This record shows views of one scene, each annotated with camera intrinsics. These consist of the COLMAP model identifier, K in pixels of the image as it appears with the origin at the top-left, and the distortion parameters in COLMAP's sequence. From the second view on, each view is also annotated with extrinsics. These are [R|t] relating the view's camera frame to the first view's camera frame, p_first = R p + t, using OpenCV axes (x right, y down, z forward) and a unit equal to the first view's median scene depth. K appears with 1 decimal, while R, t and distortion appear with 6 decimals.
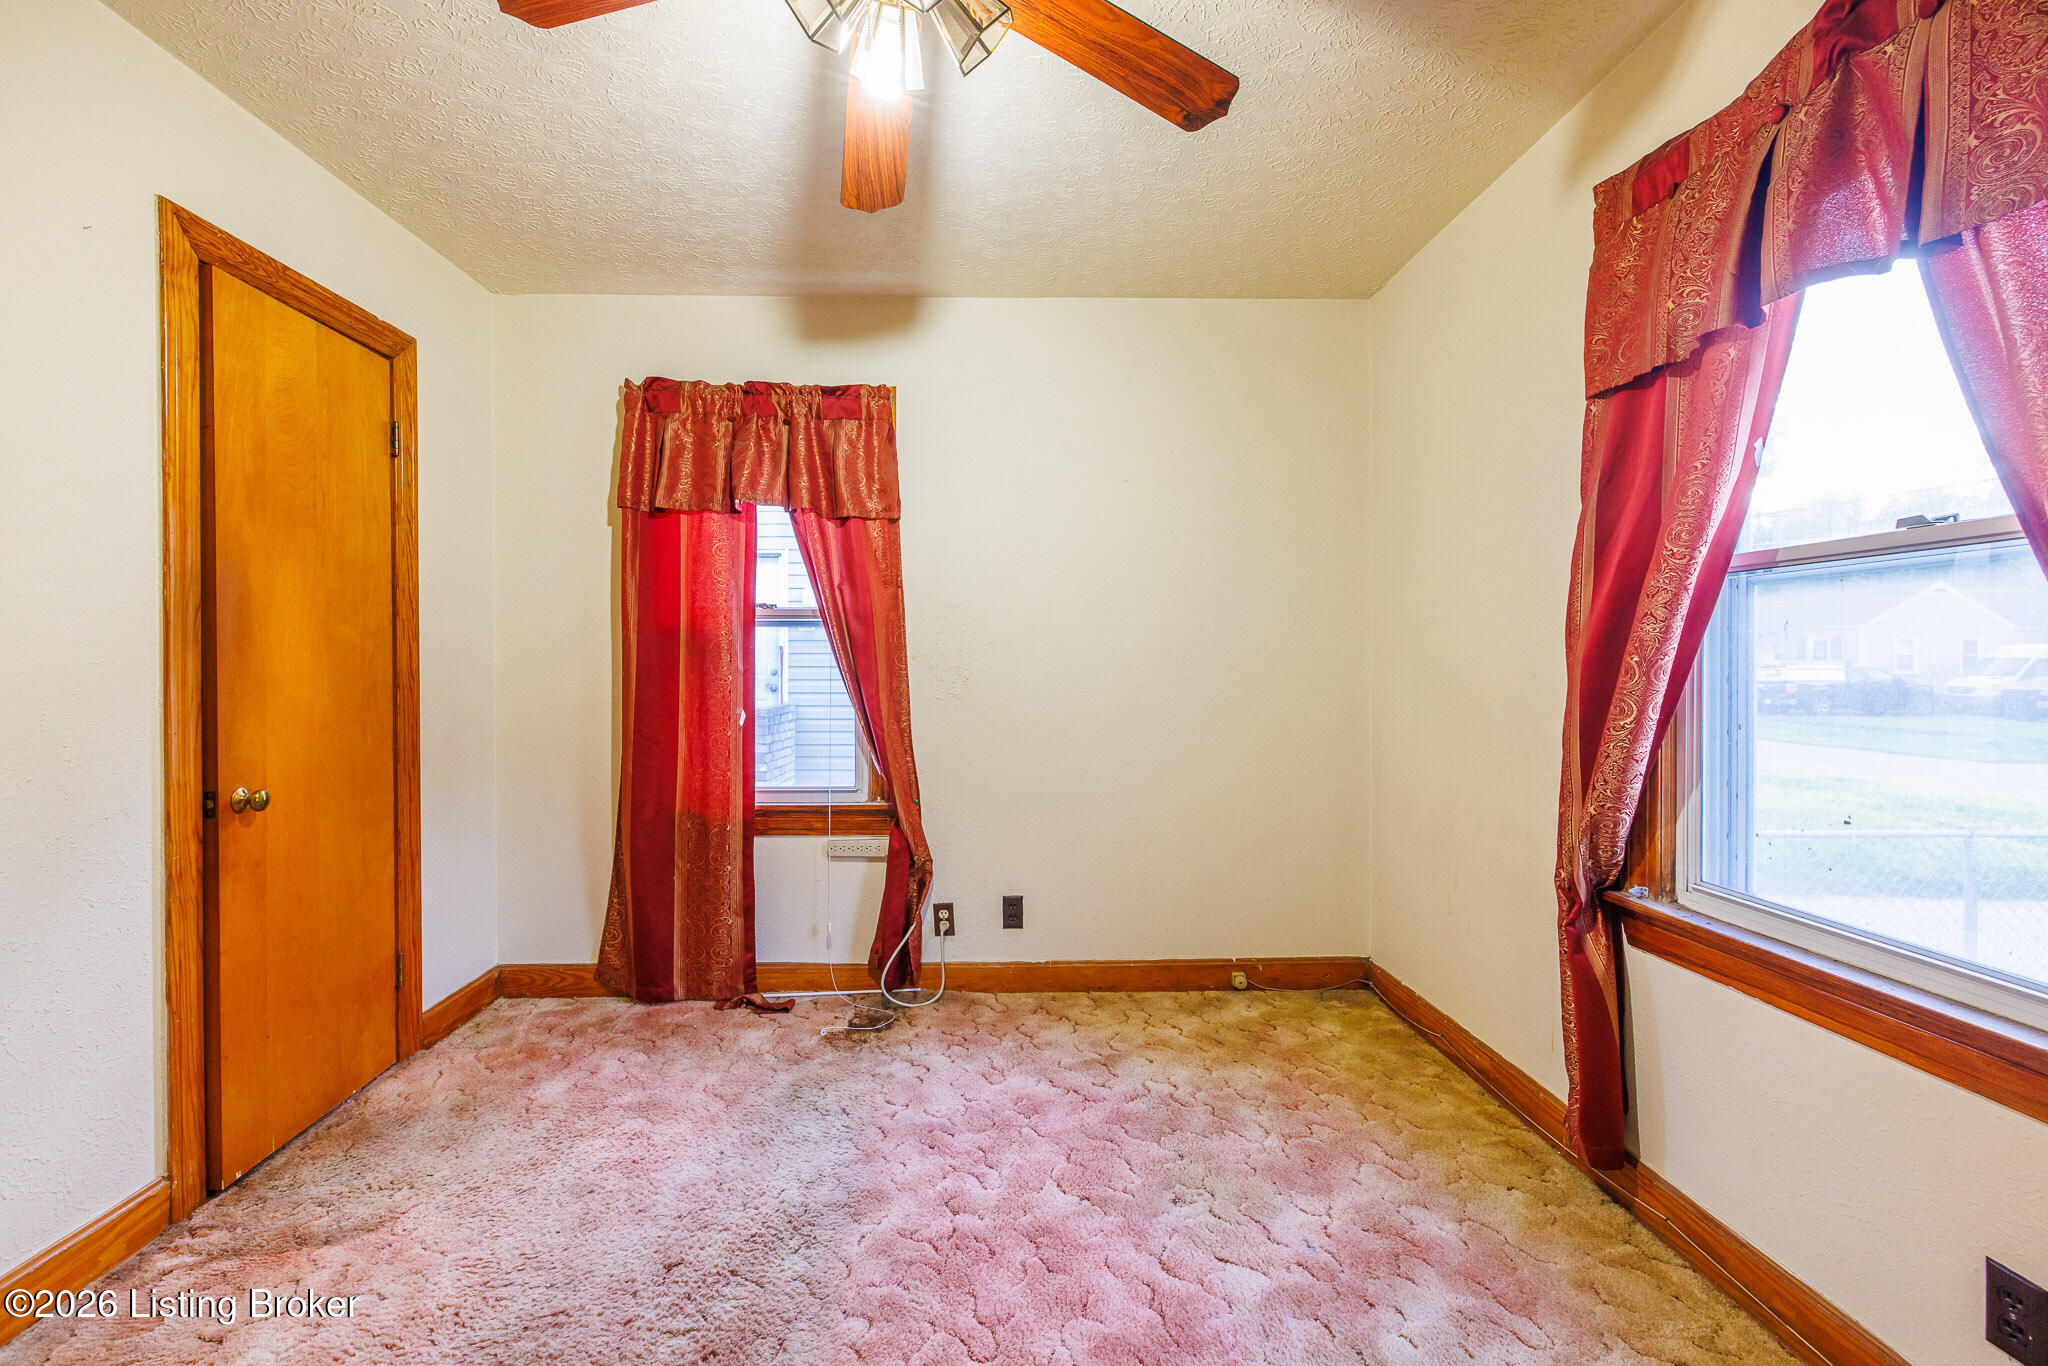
lens RADIAL K [[862.5, 0, 1000.4], [0, 862.5, 671.5], [0, 0, 1]] dist [0.000522, -0.000171]
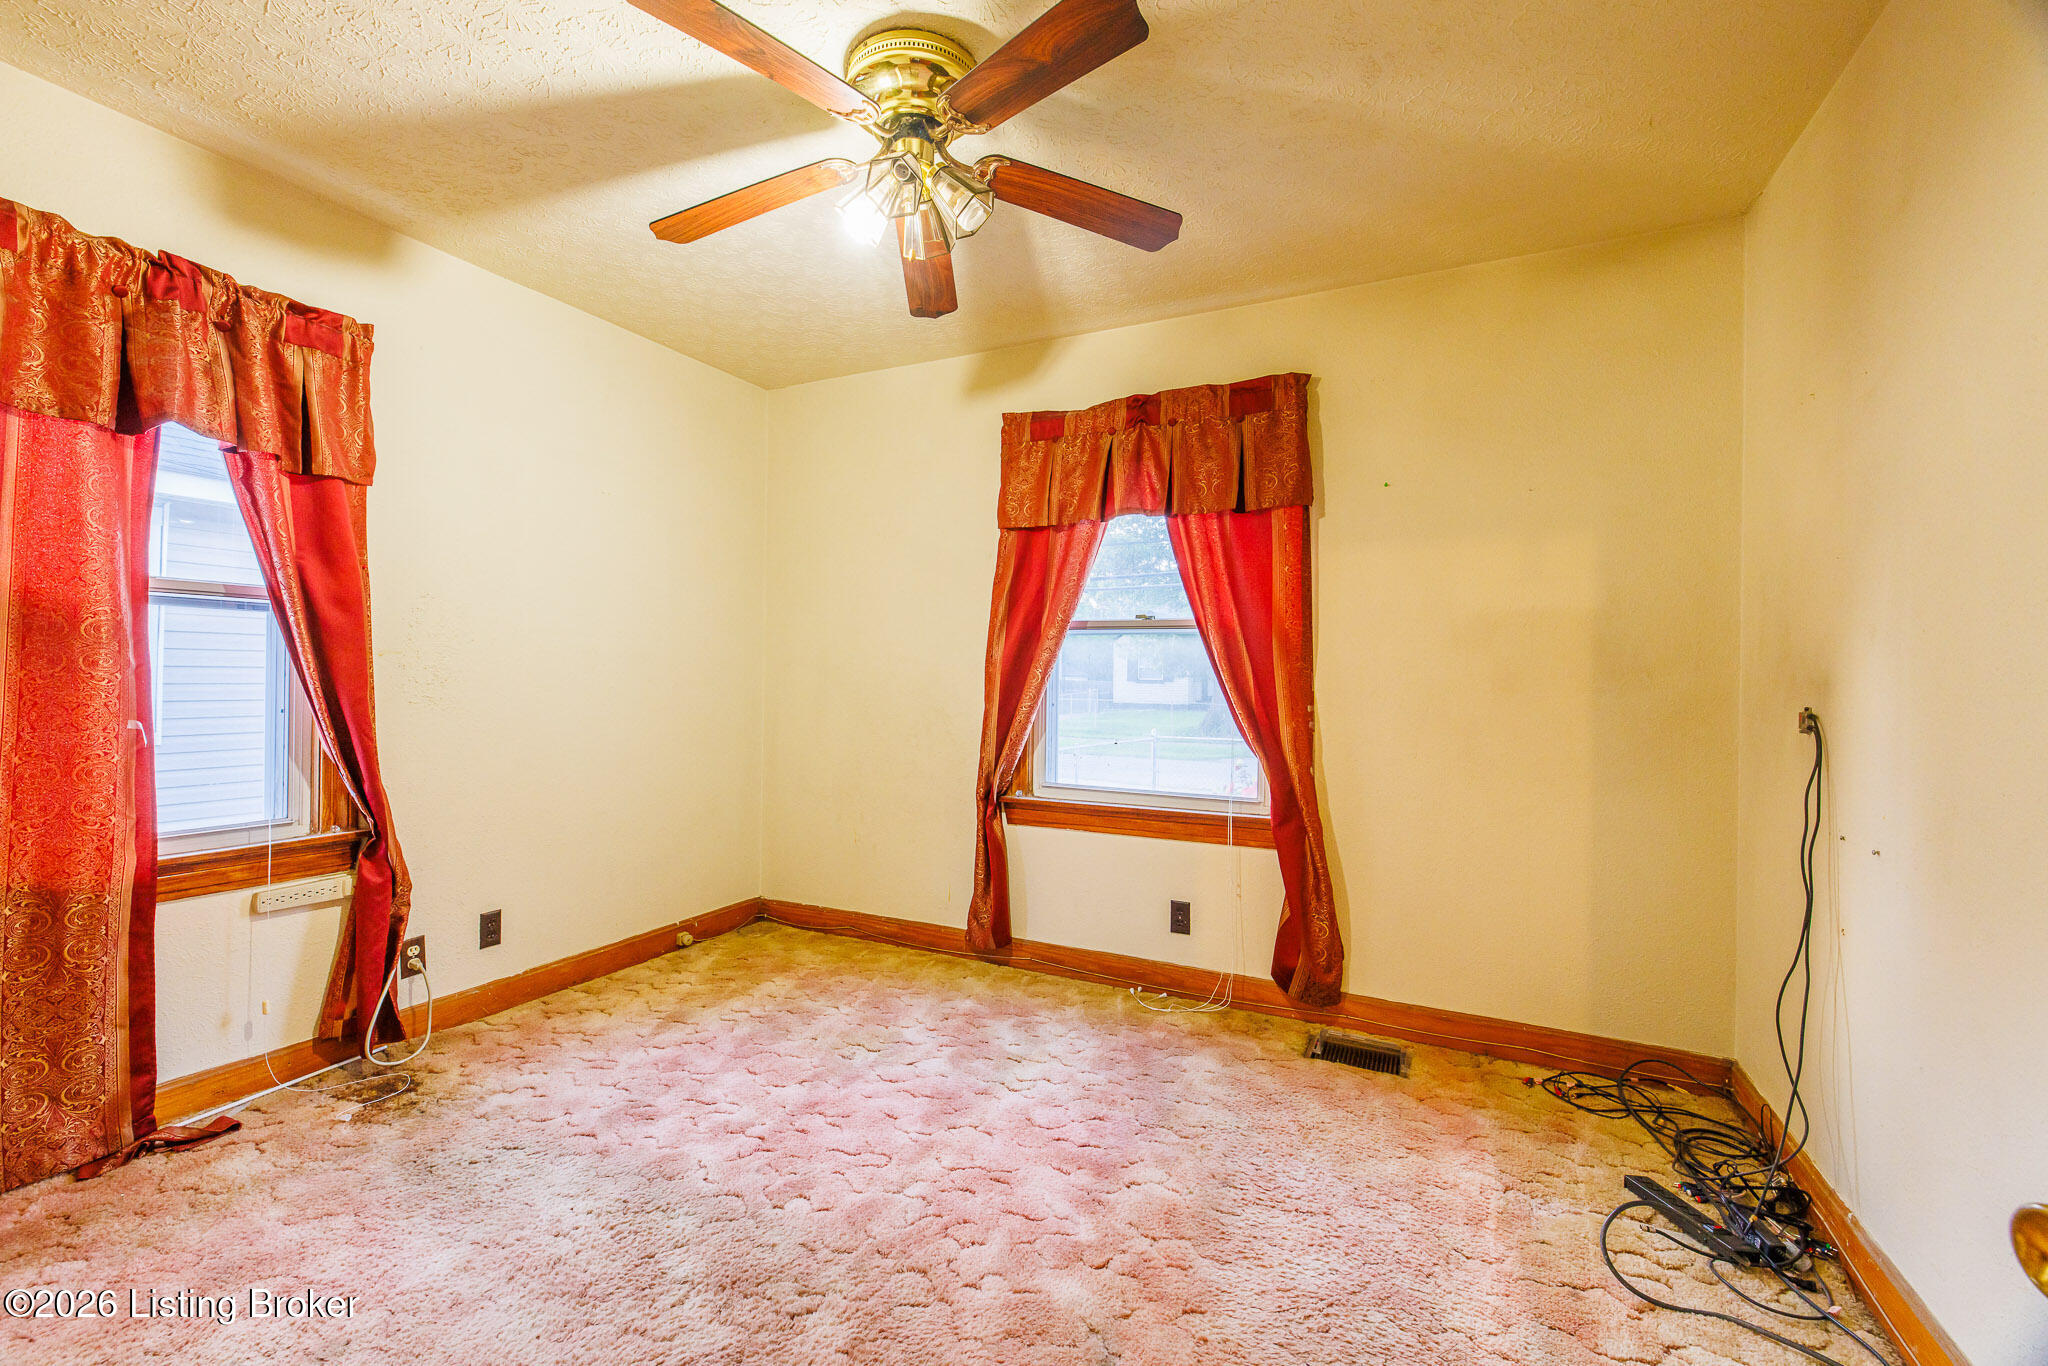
lens RADIAL K [[858.0, 0, 960.9], [0, 858.0, 672.4], [0, 0, 1]] dist [0.000445, -0.000010]
pose [[0.503790, 0.013789, 0.863716, -0.574930], [-0.007195, 0.999905, -0.011767, 0.007736], [-0.863796, -0.000286, 0.503842, 0.094900]]
